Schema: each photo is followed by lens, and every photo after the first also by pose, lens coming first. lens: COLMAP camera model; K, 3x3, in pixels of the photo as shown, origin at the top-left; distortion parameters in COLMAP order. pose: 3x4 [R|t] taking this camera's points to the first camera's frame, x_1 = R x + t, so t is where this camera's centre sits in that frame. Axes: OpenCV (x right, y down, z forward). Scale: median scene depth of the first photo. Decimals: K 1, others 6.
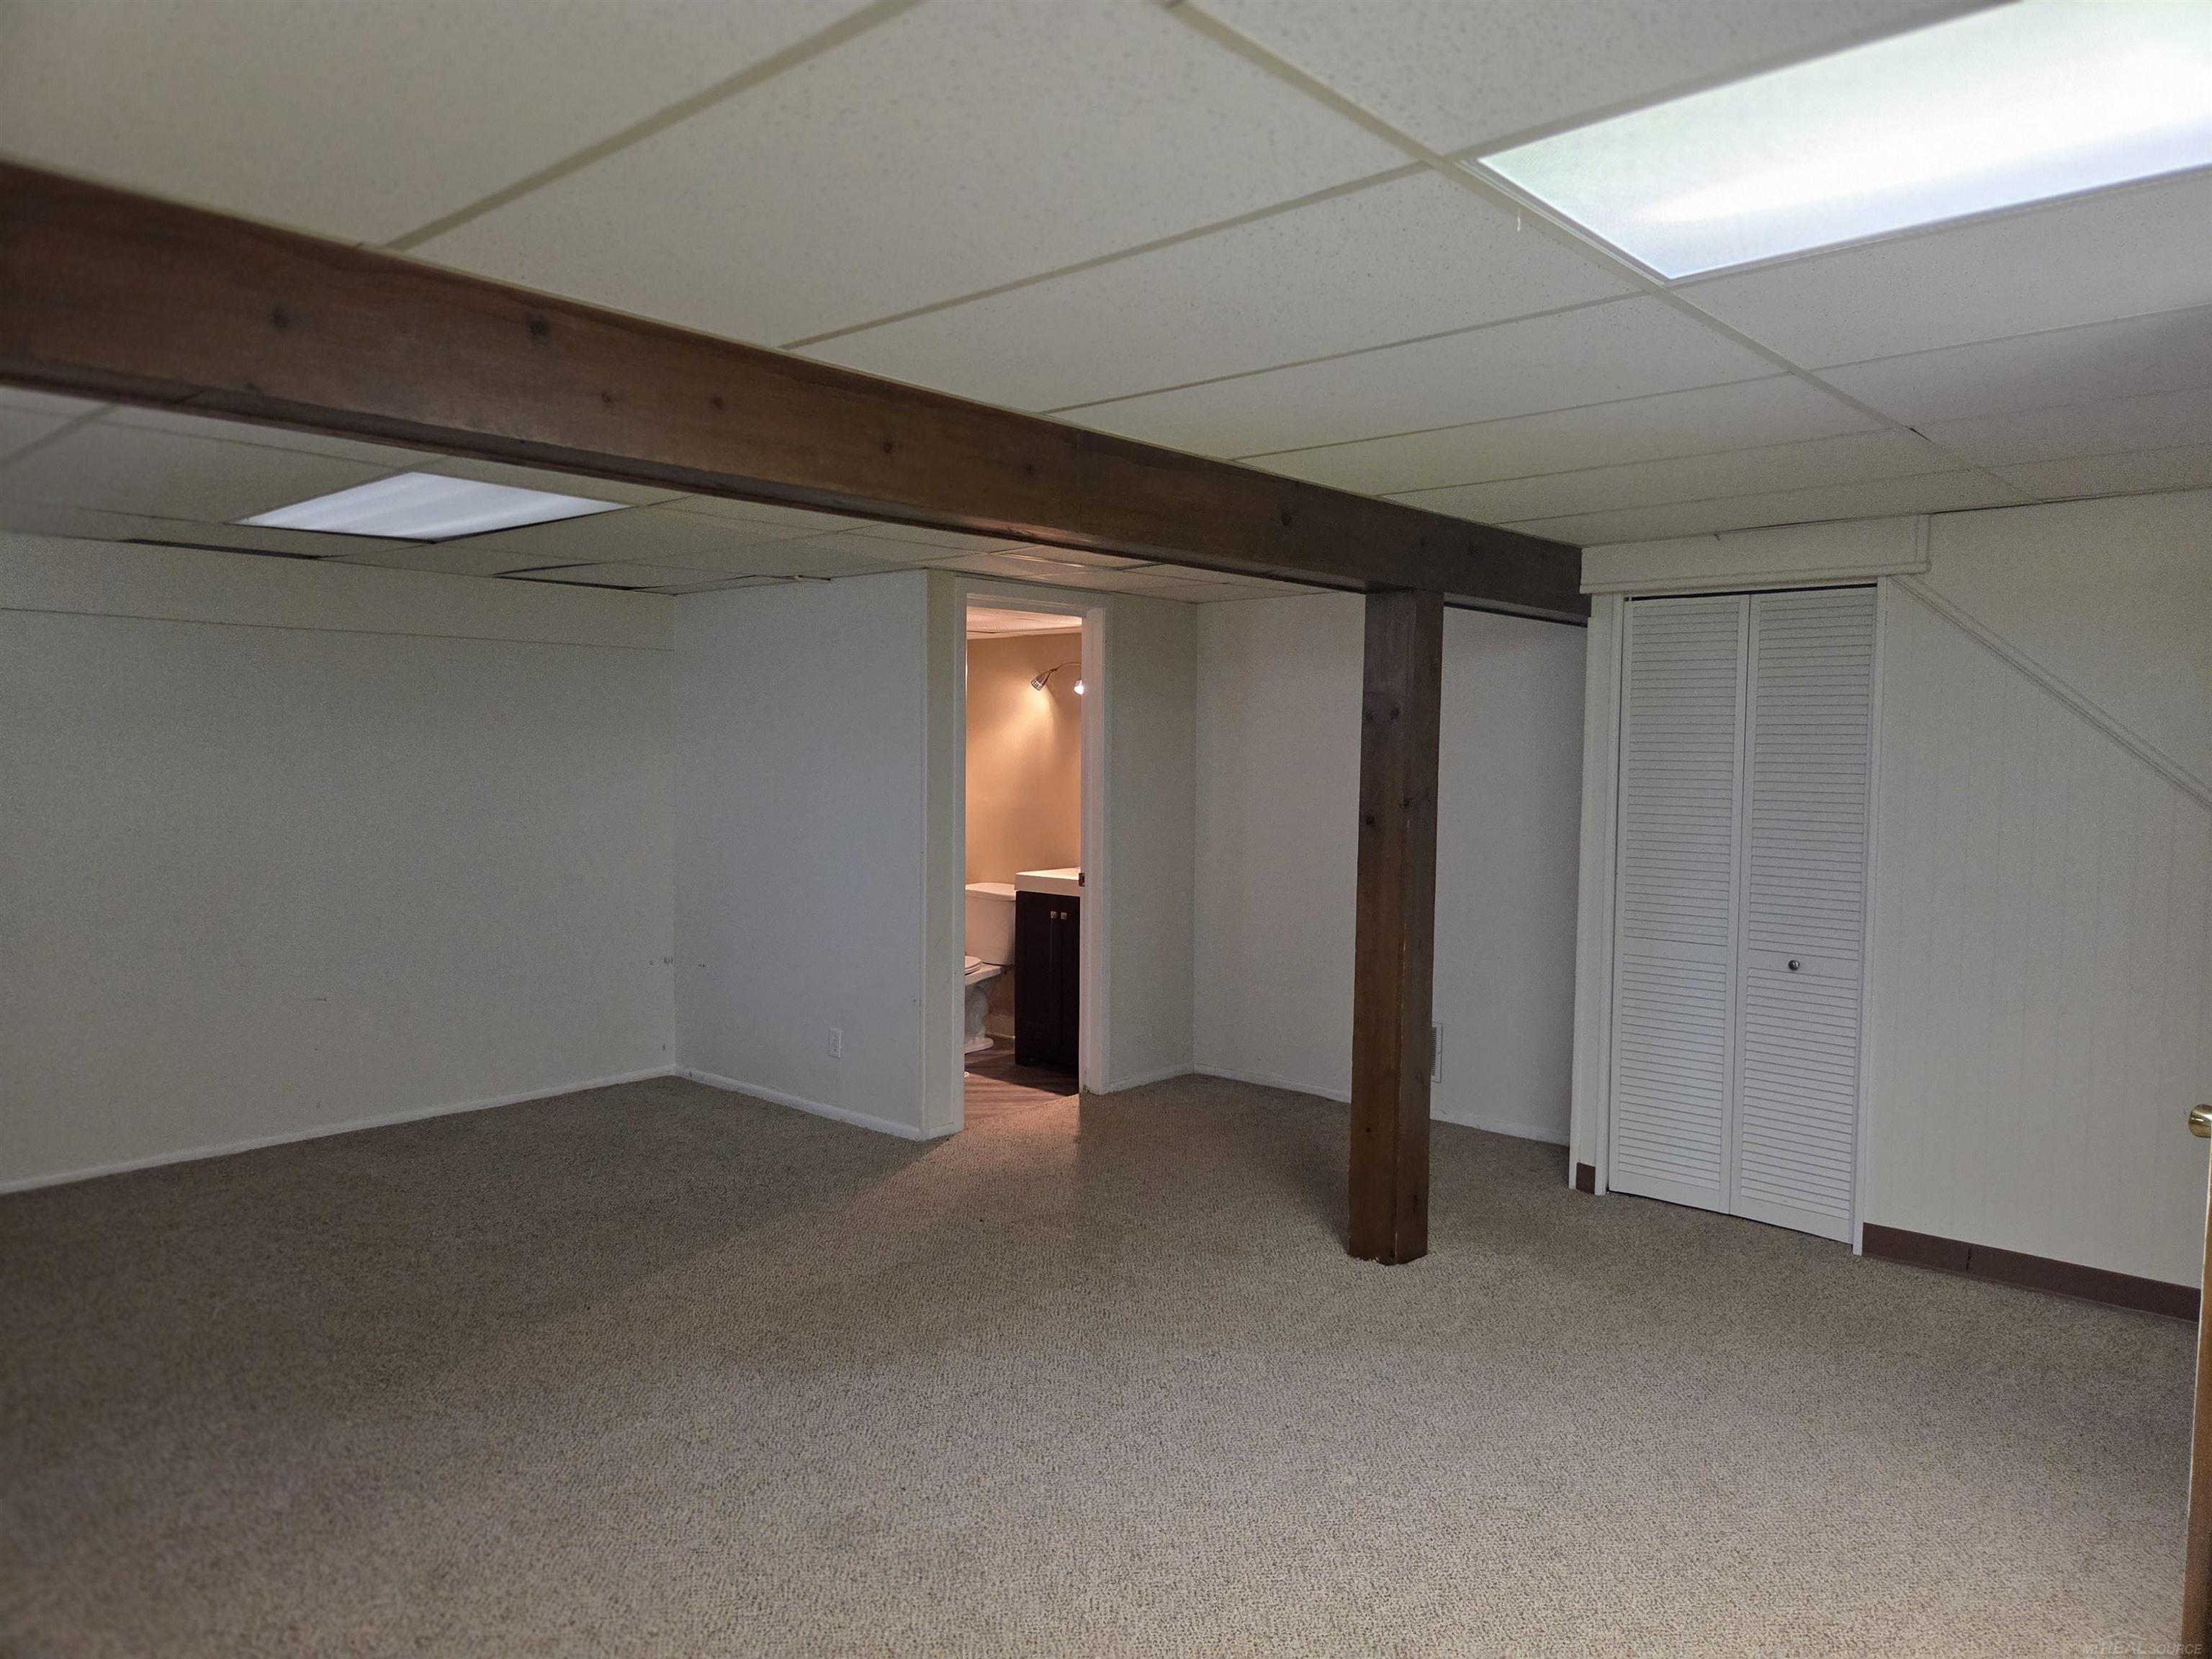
lens RADIAL K [[1486.2, 0, 1106.0], [0, 1486.2, 829.5], [0, 0, 1]] dist [0.058337, -0.000137]
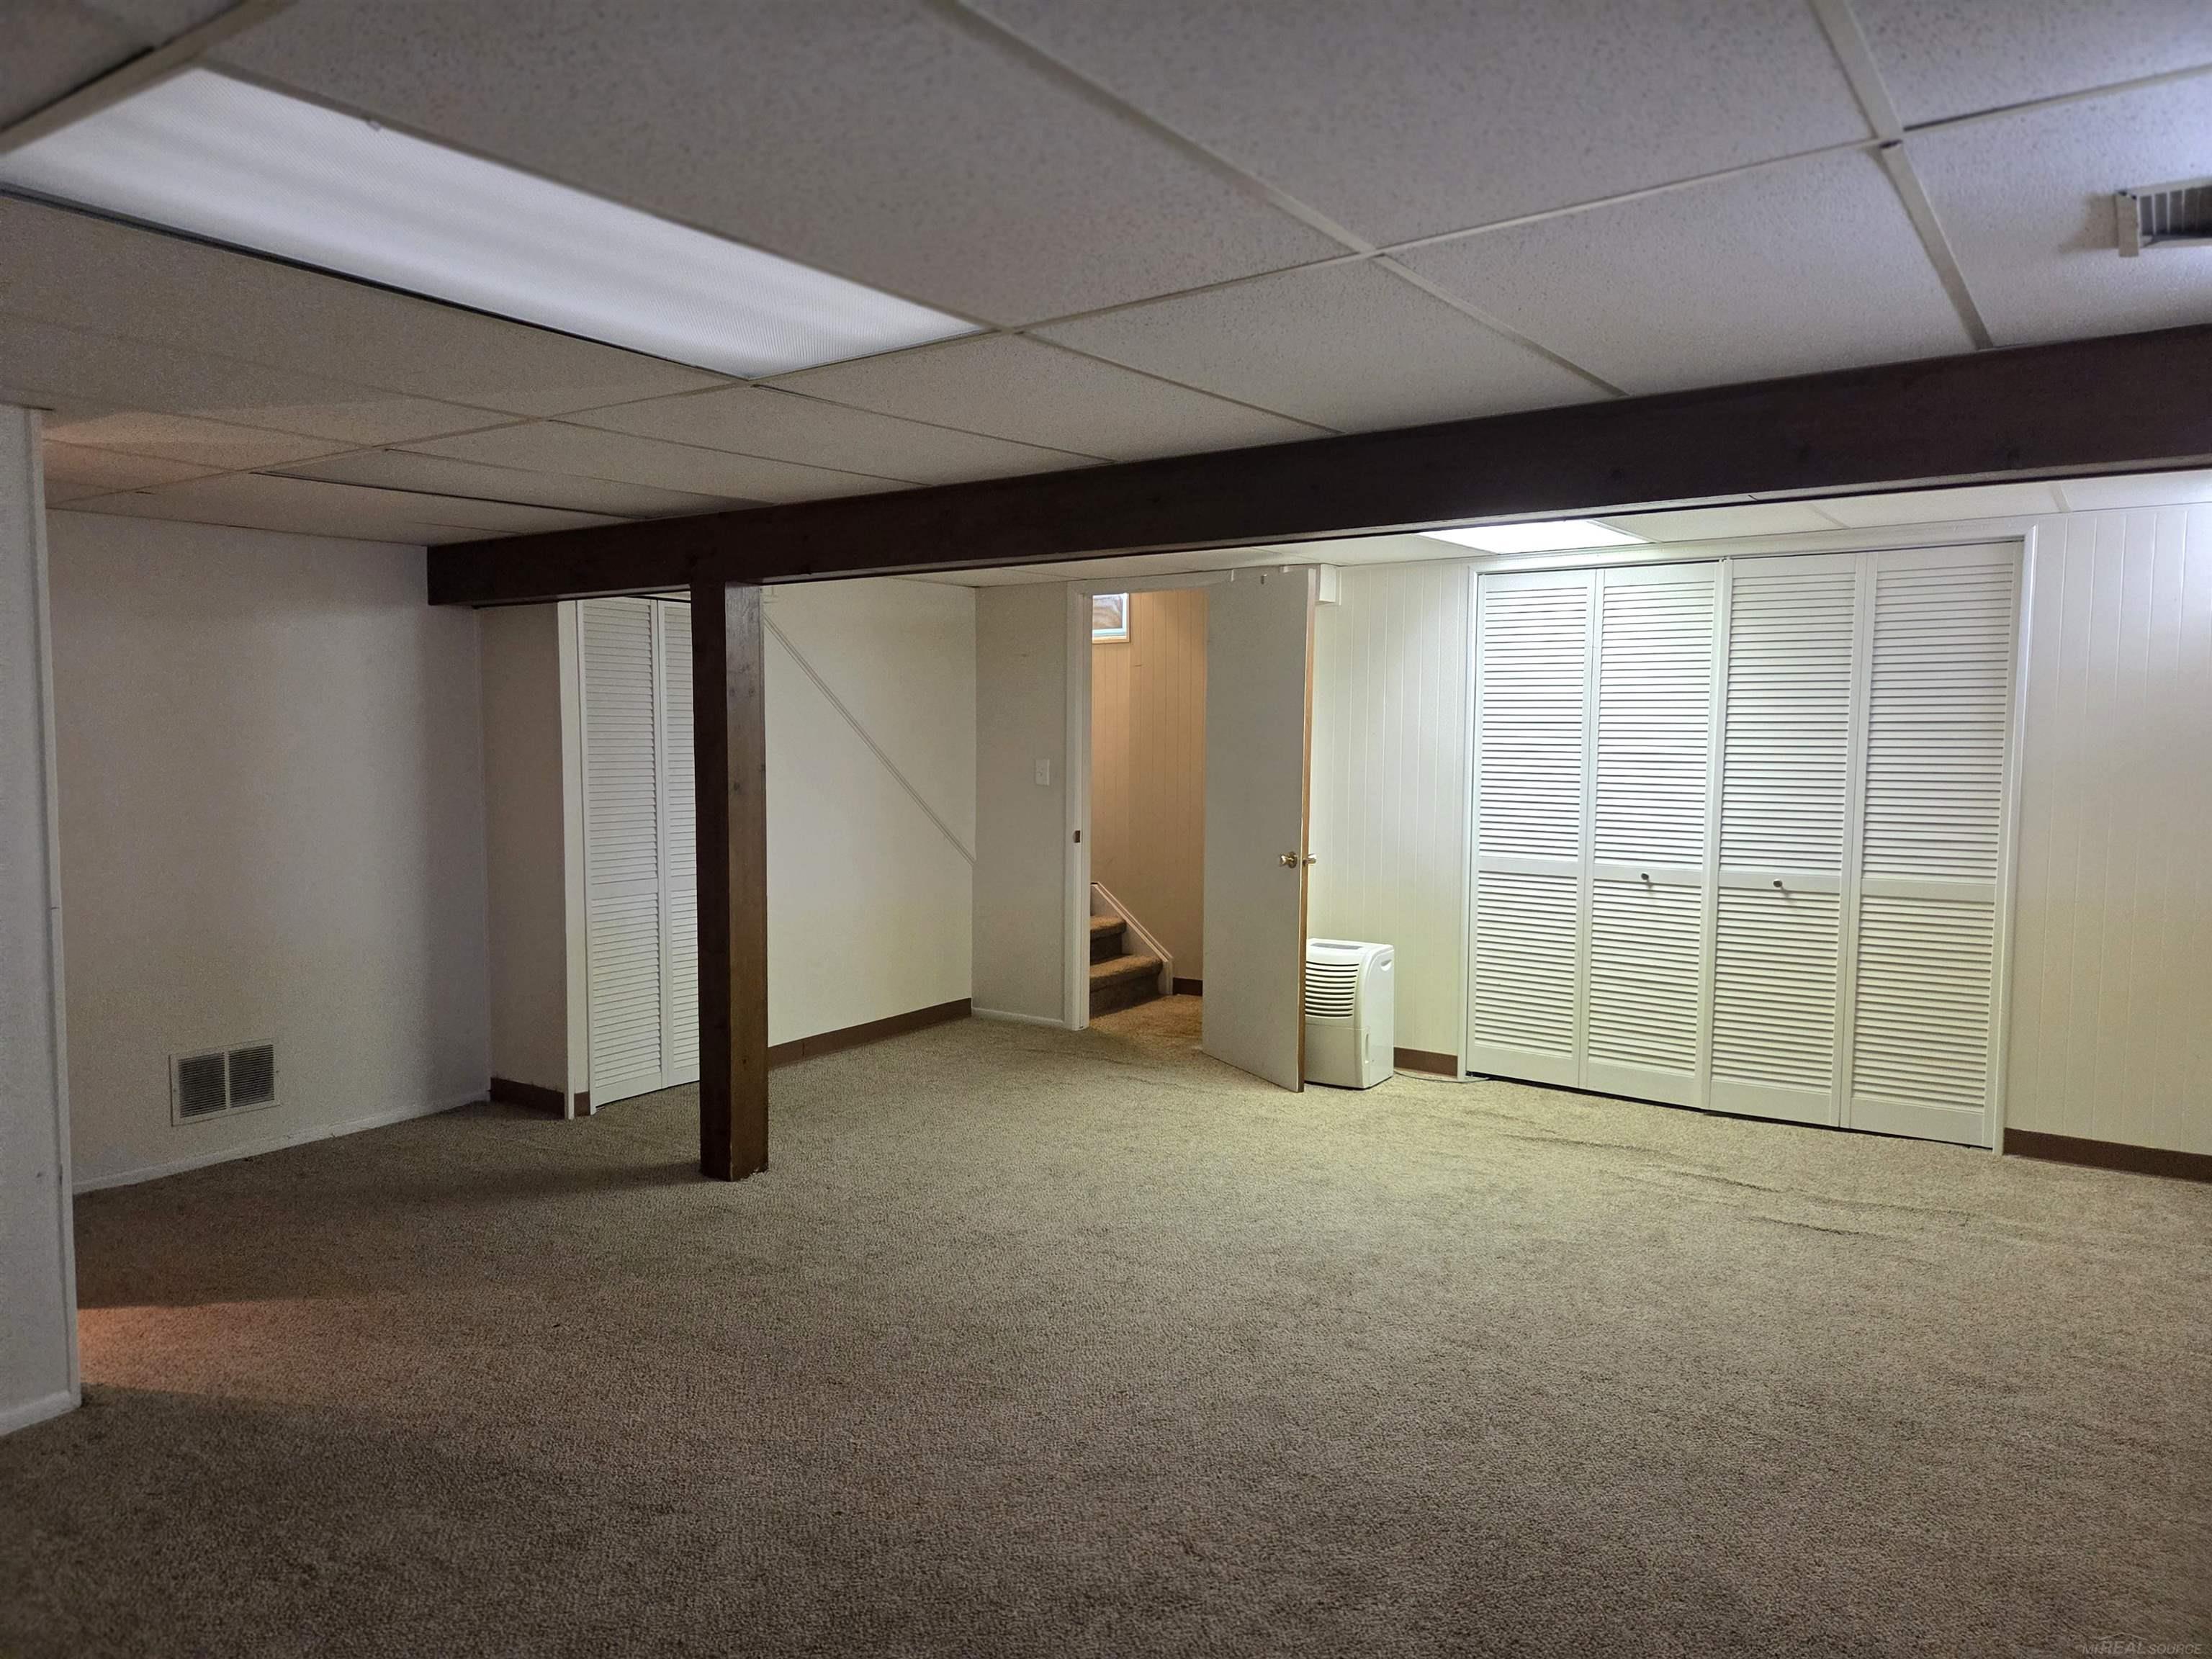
lens RADIAL K [[1486.2, 0, 1106.0], [0, 1486.2, 829.5], [0, 0, 1]] dist [0.058337, -0.000137]
pose [[-0.113258, -0.084628, 0.989955, -0.944855], [0.052428, 0.994469, 0.091012, -0.062079], [-0.992181, 0.062209, -0.108195, 0.830737]]
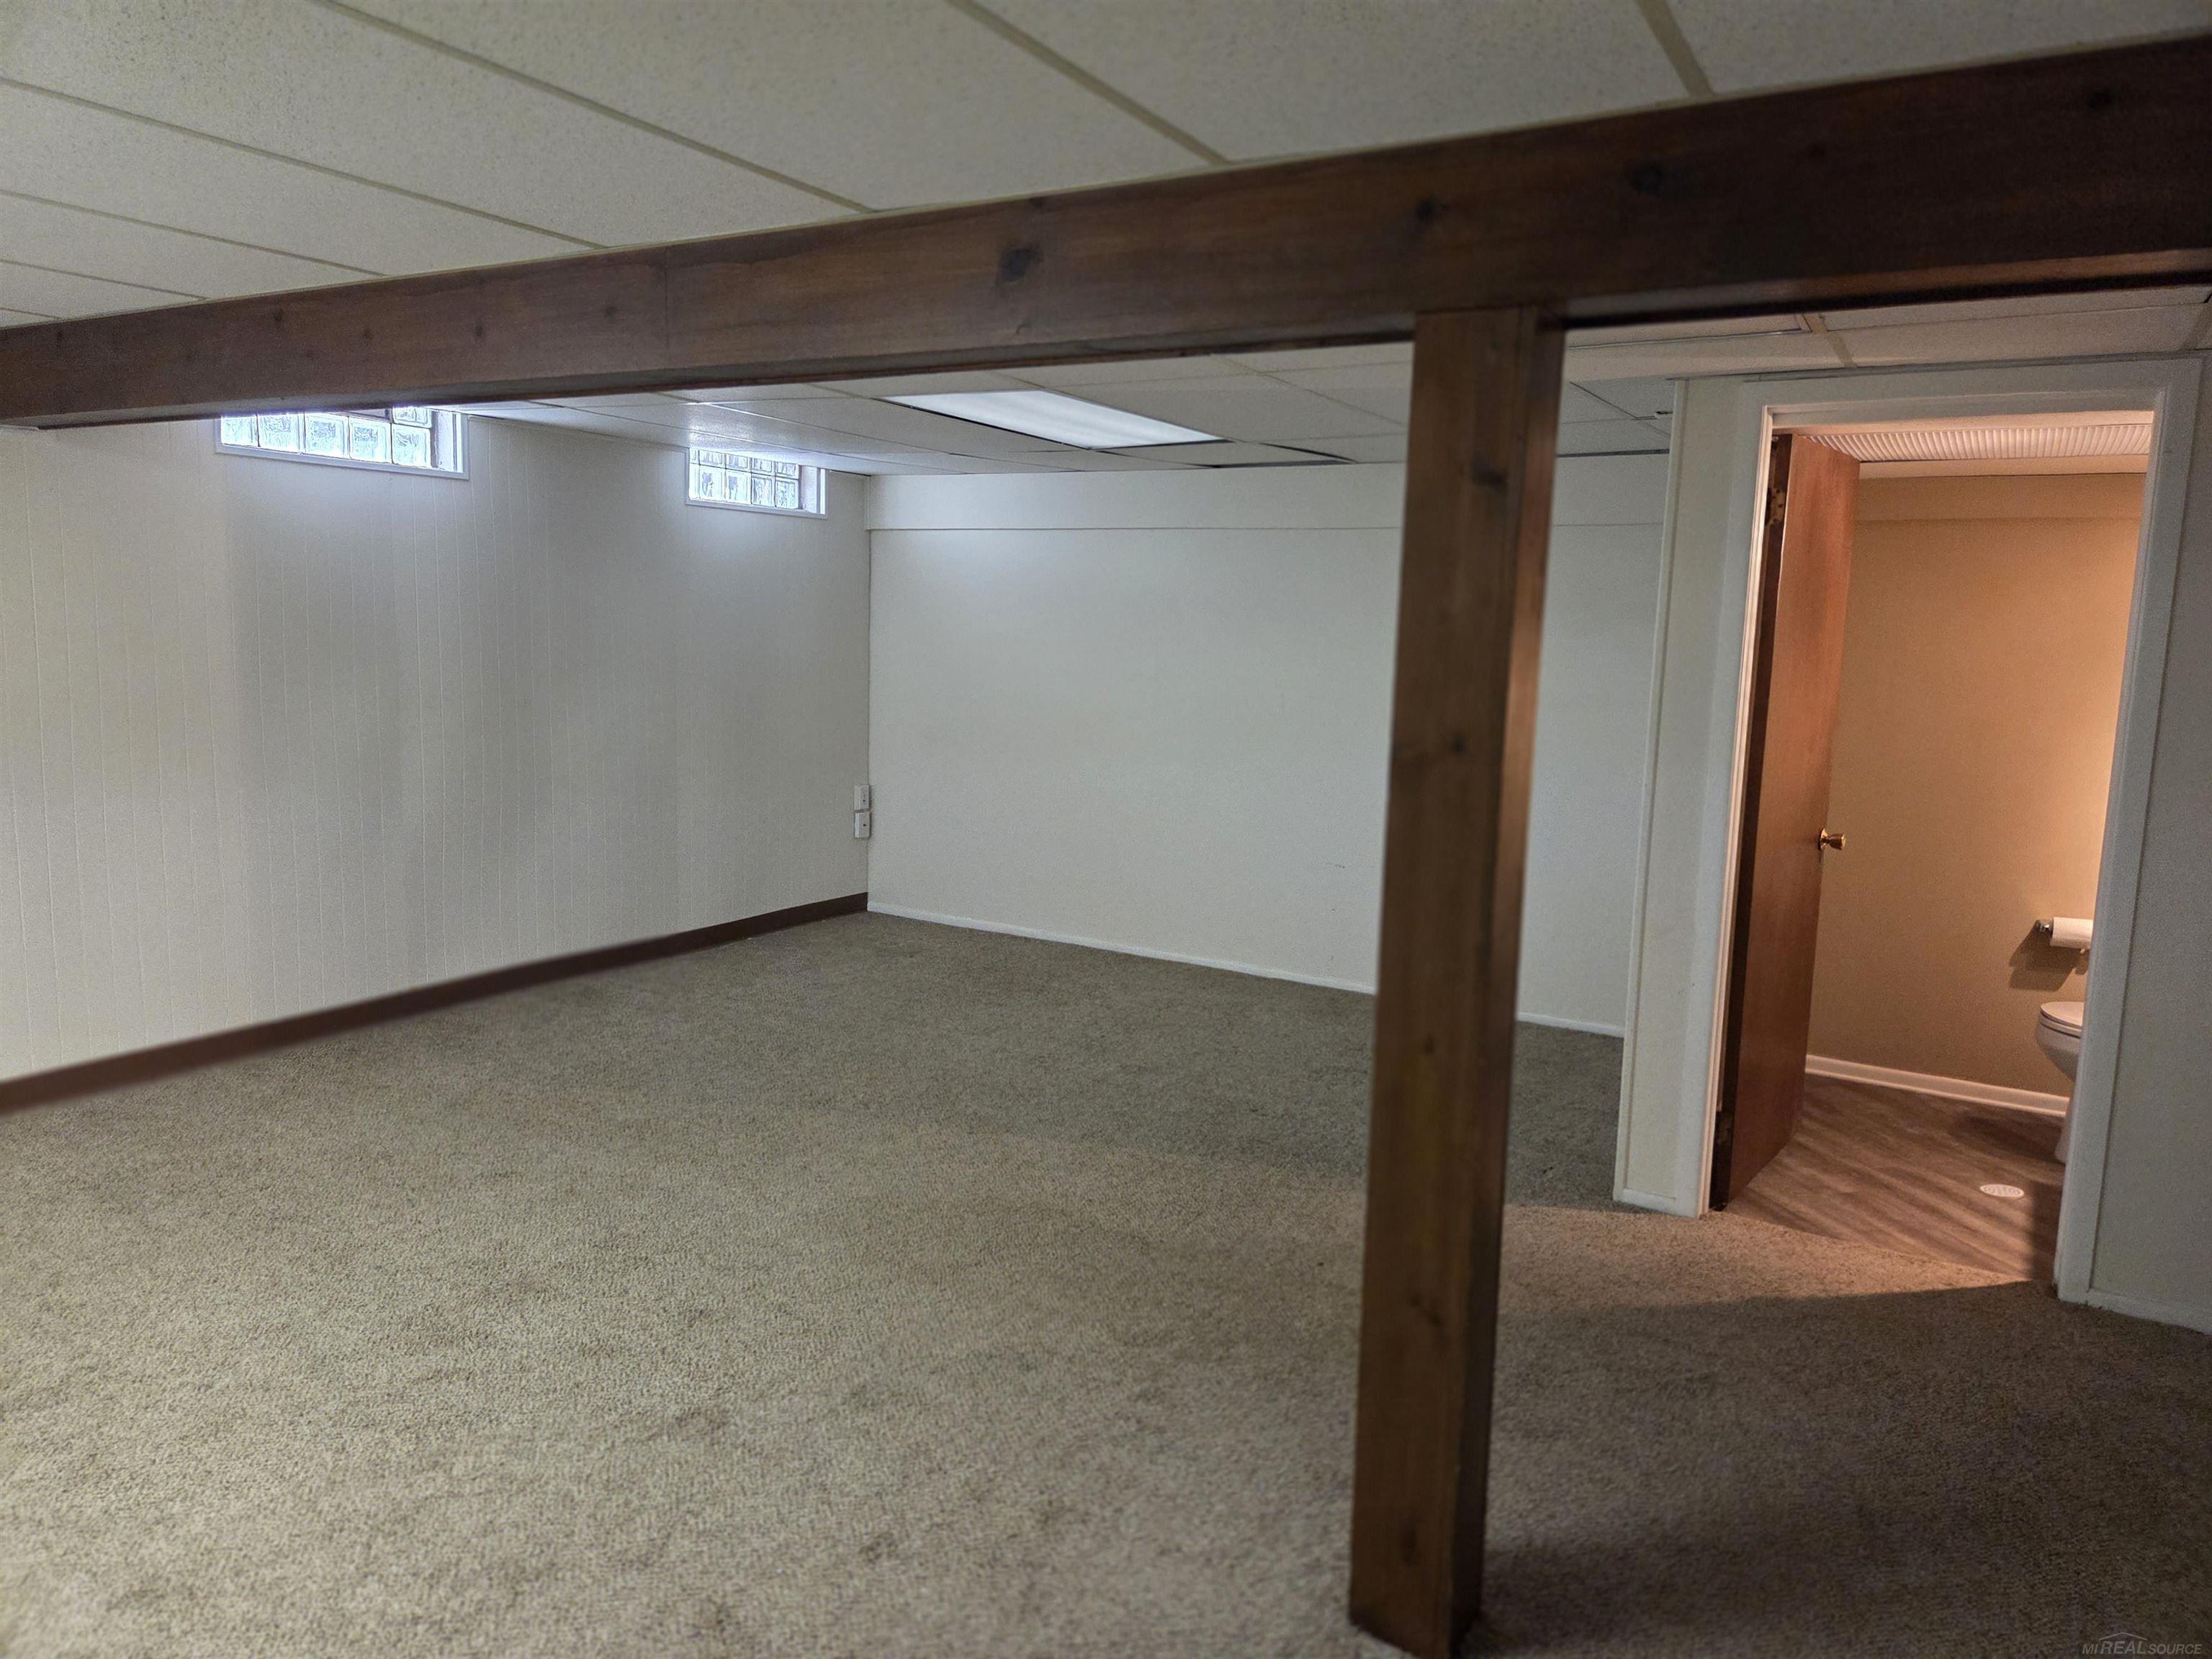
lens RADIAL K [[1486.2, 0, 1106.0], [0, 1486.2, 829.5], [0, 0, 1]] dist [0.058337, -0.000137]
pose [[0.190572, 0.136626, -0.972119, 0.647555], [-0.085485, 0.988815, 0.122214, -0.044887], [0.977944, 0.059811, 0.200120, 0.773008]]
